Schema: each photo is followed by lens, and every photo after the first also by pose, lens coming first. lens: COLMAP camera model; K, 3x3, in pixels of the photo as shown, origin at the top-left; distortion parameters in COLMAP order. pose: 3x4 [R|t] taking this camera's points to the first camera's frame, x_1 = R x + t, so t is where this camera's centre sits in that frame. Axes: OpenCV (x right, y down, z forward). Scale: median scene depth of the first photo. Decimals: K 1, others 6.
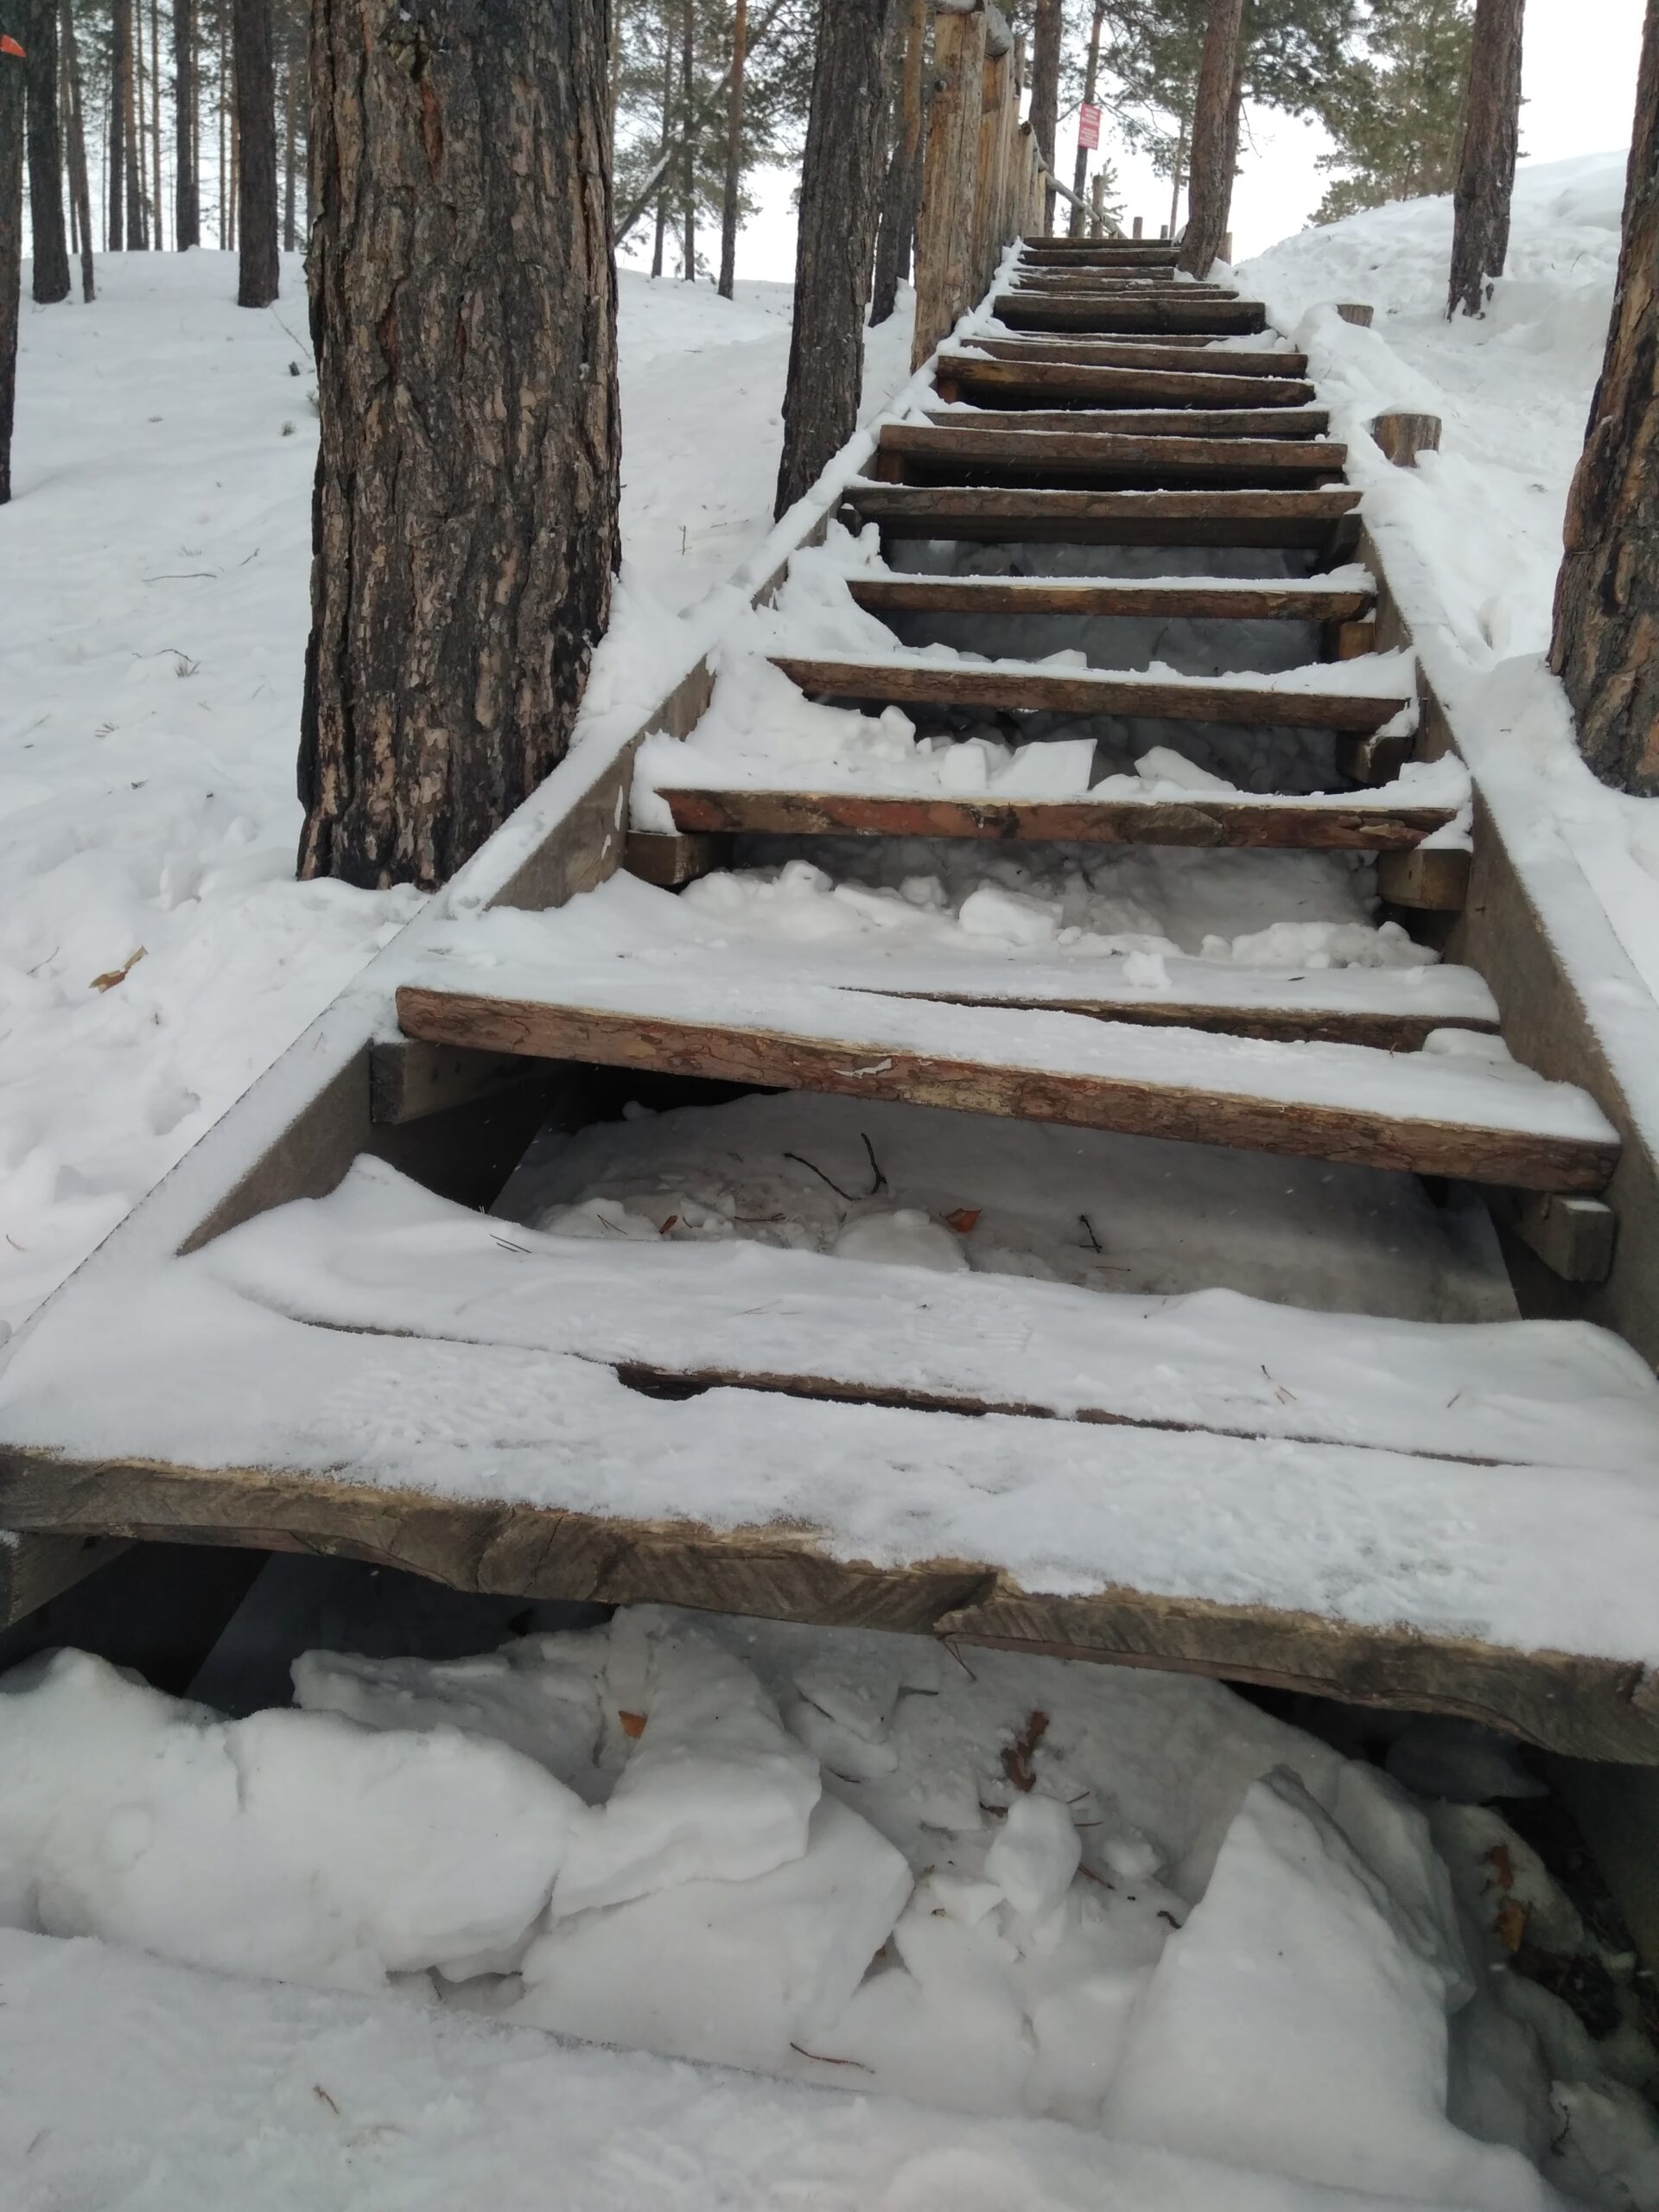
lens RADIAL K [[1701.6, 0, 838.0], [0, 1701.6, 1119.6], [0, 0, 1]] dist [0.079200, -0.092315]
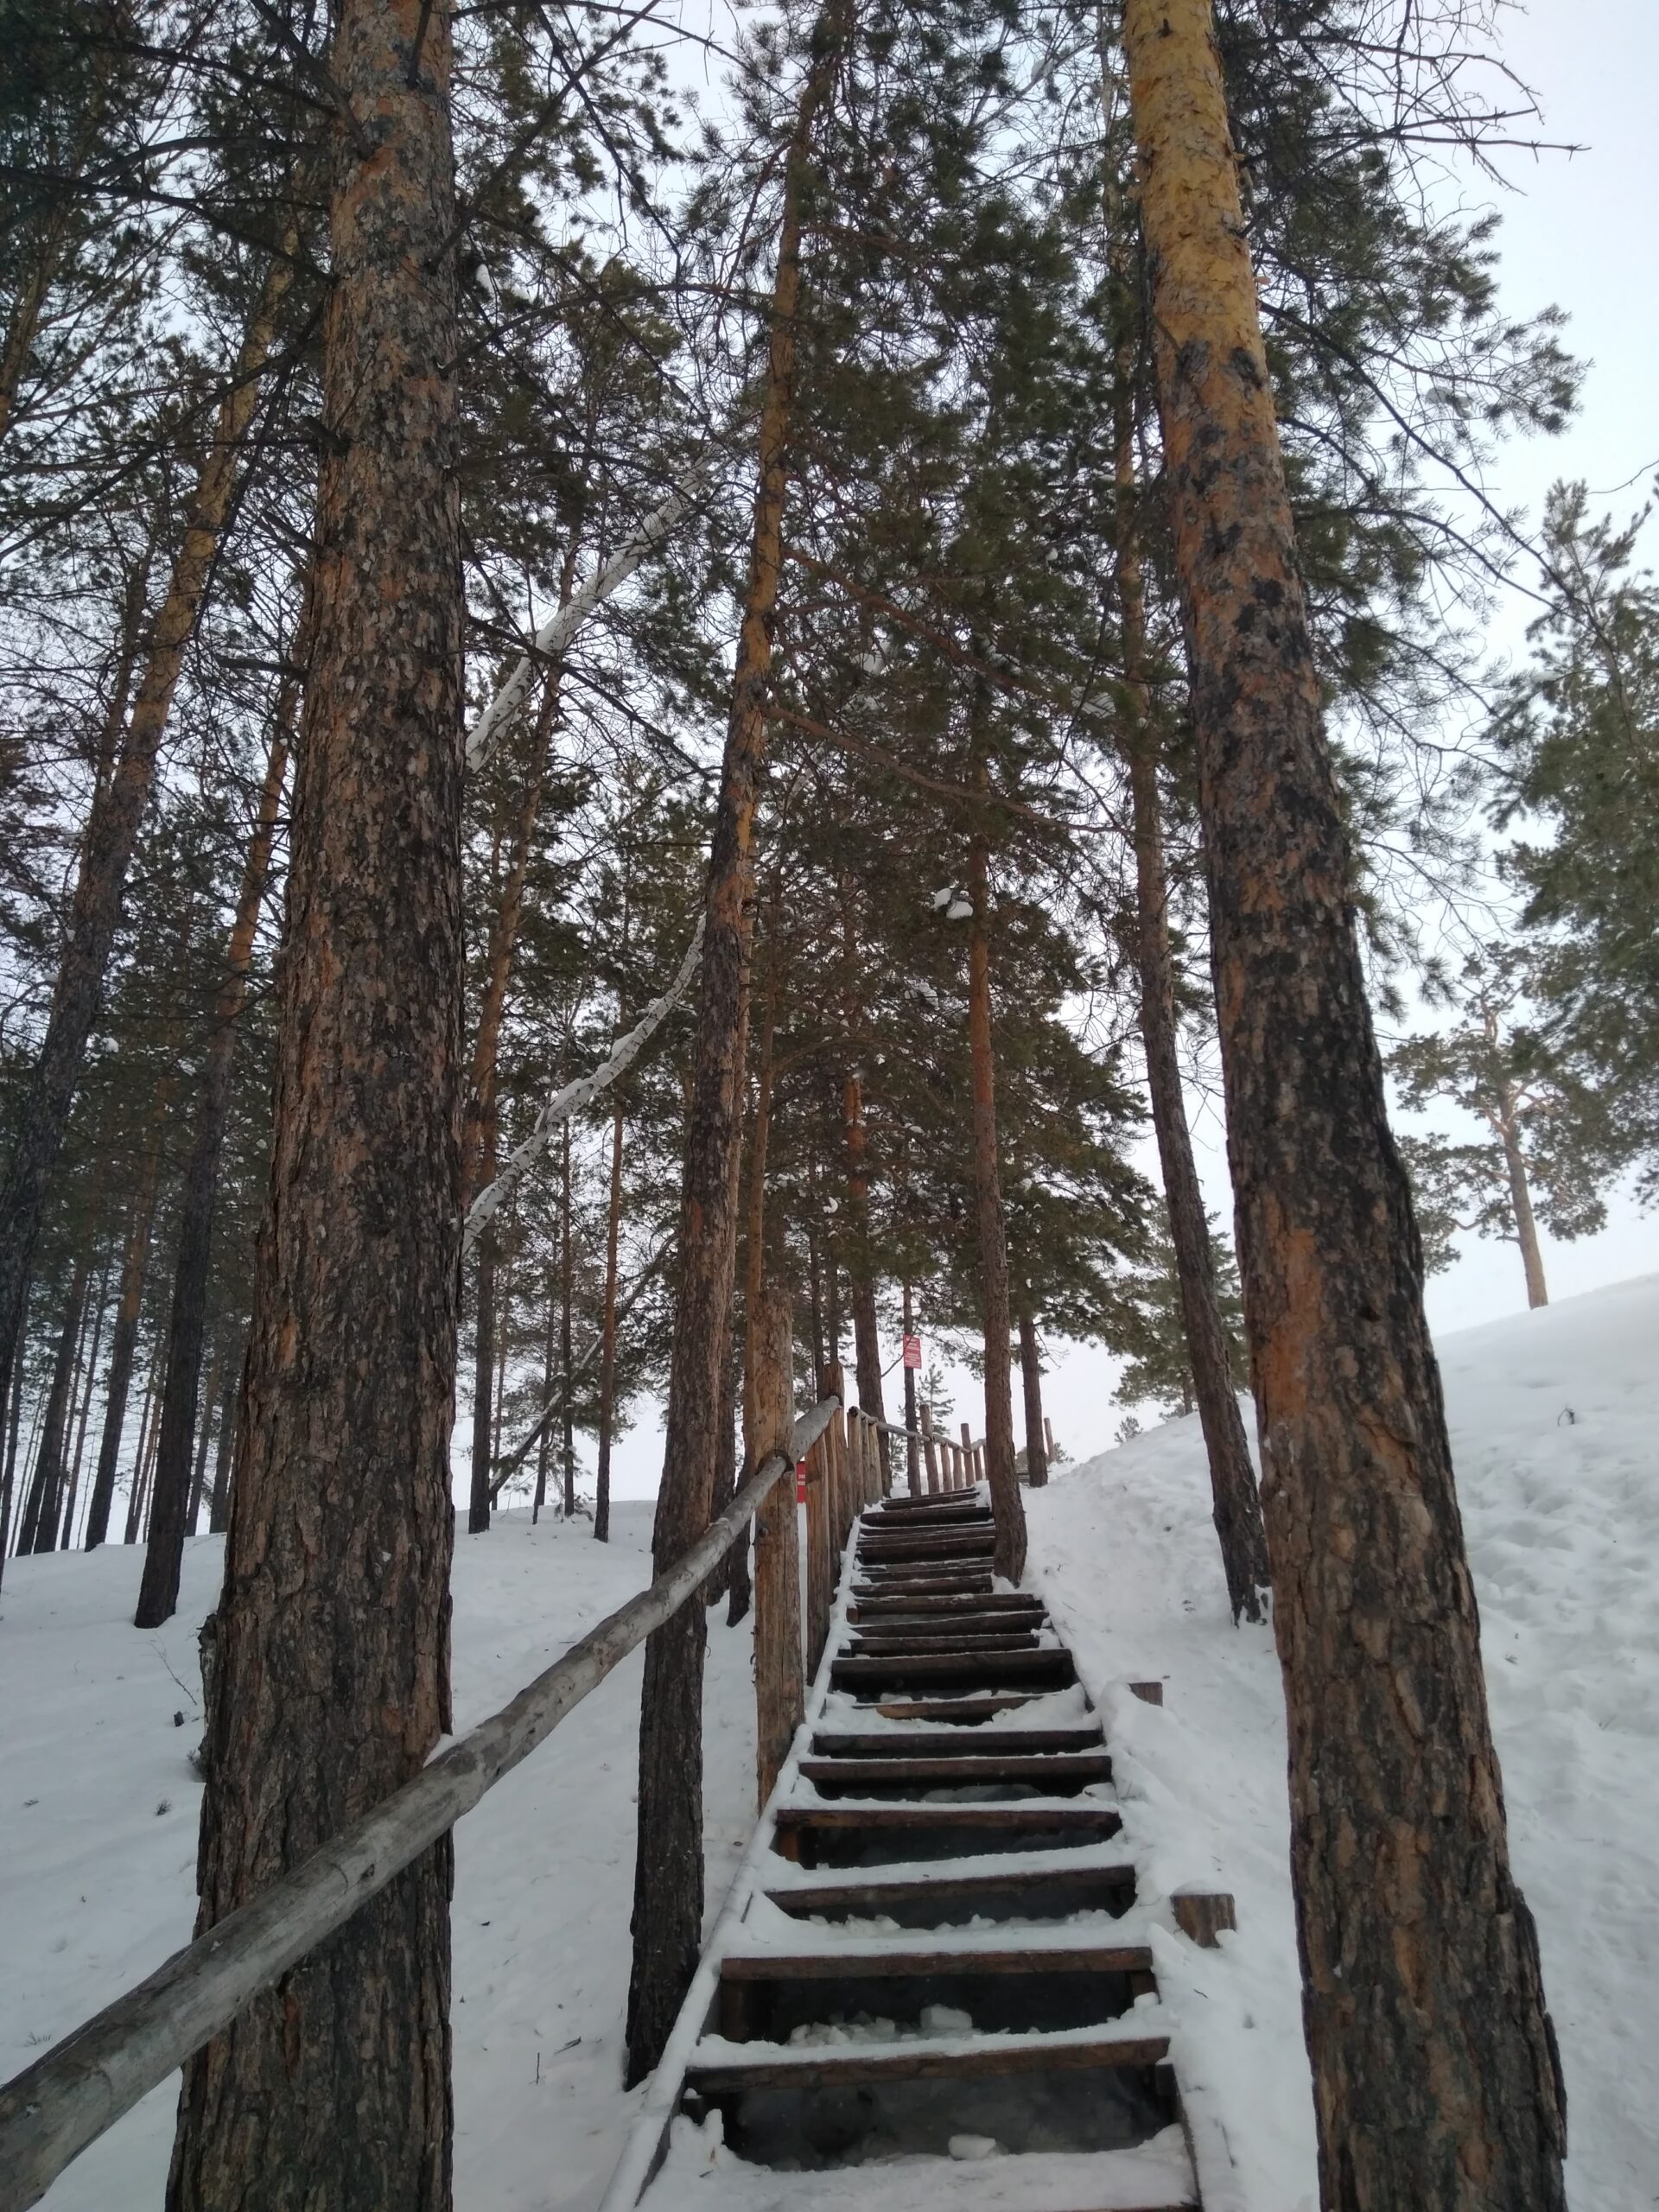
lens RADIAL K [[1701.6, 0, 831.6], [0, 1701.6, 1122.0], [0, 0, 1]] dist [0.079200, -0.092315]
pose [[0.993975, -0.070086, 0.084274, 0.067966], [0.106489, 0.799607, -0.591006, -0.313263], [-0.025964, 0.596420, 0.802253, -0.294388]]
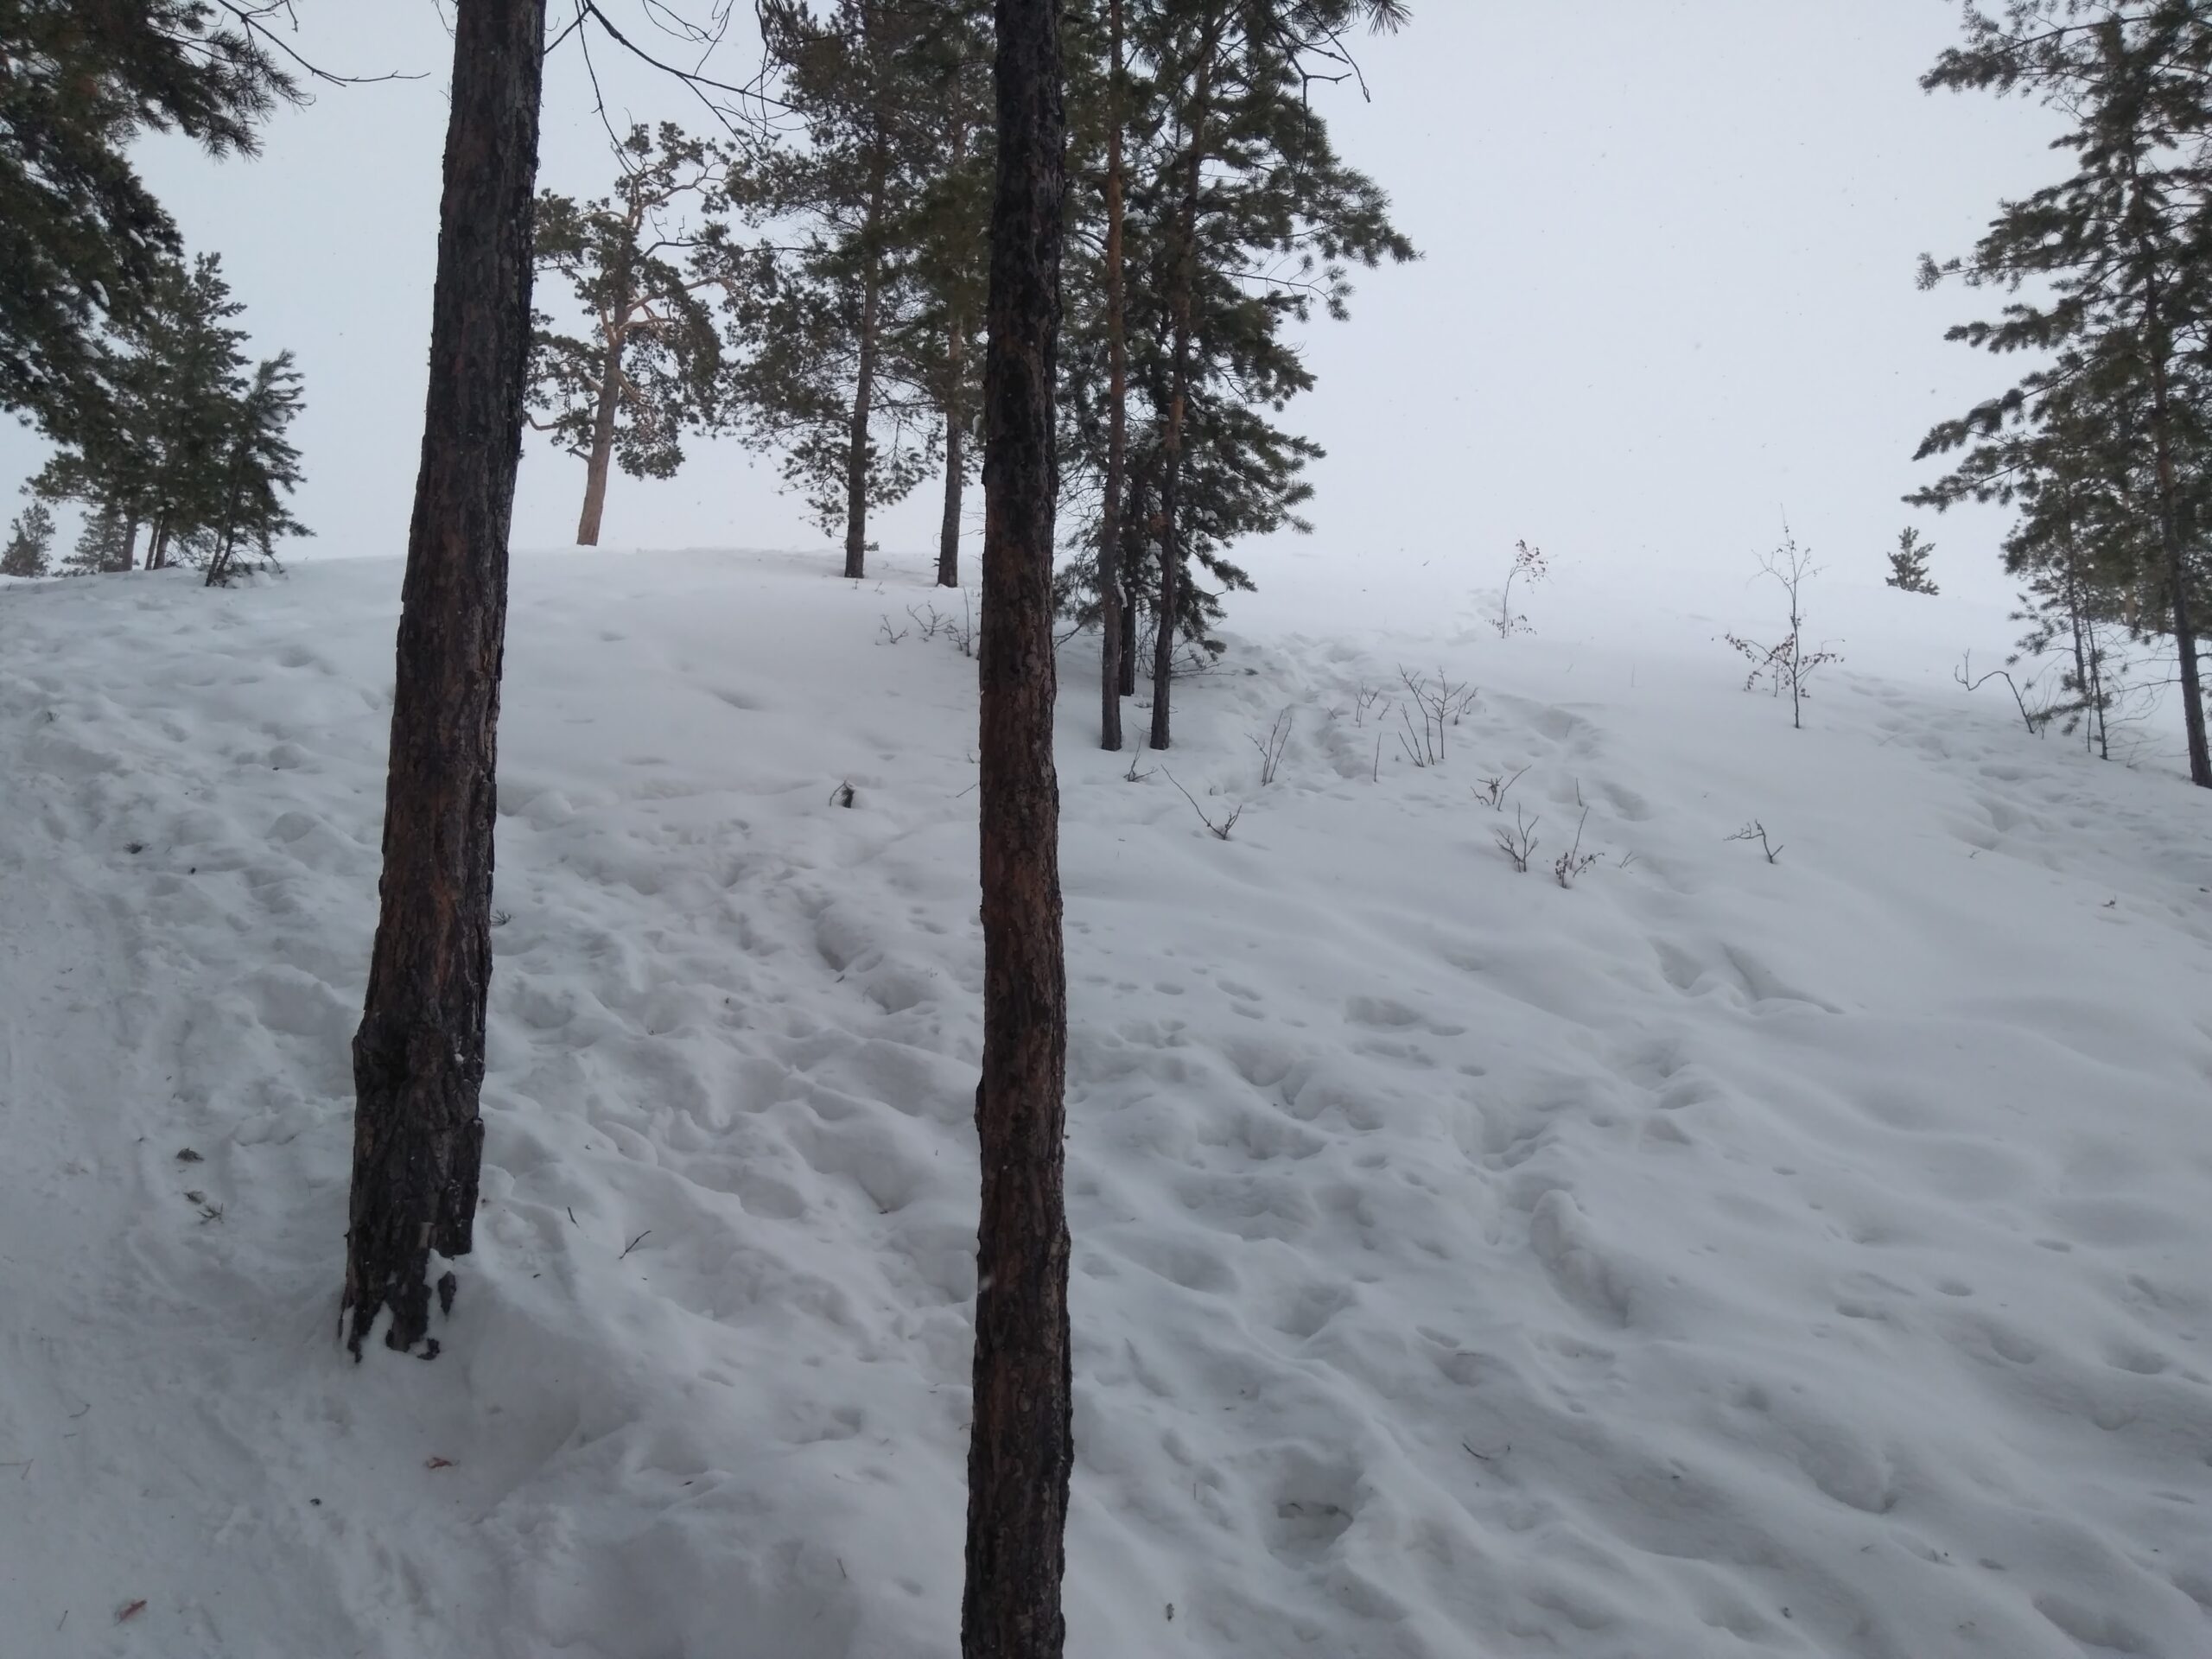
lens RADIAL K [[1701.6, 0, 1088.8], [0, 1701.6, 812.6], [0, 0, 1]] dist [0.079200, -0.092315]
pose [[0.689913, 0.082078, 0.719224, 0.542576], [0.136702, 0.960902, -0.240789, -1.581606], [-0.710867, 0.264443, 0.651719, 1.889039]]
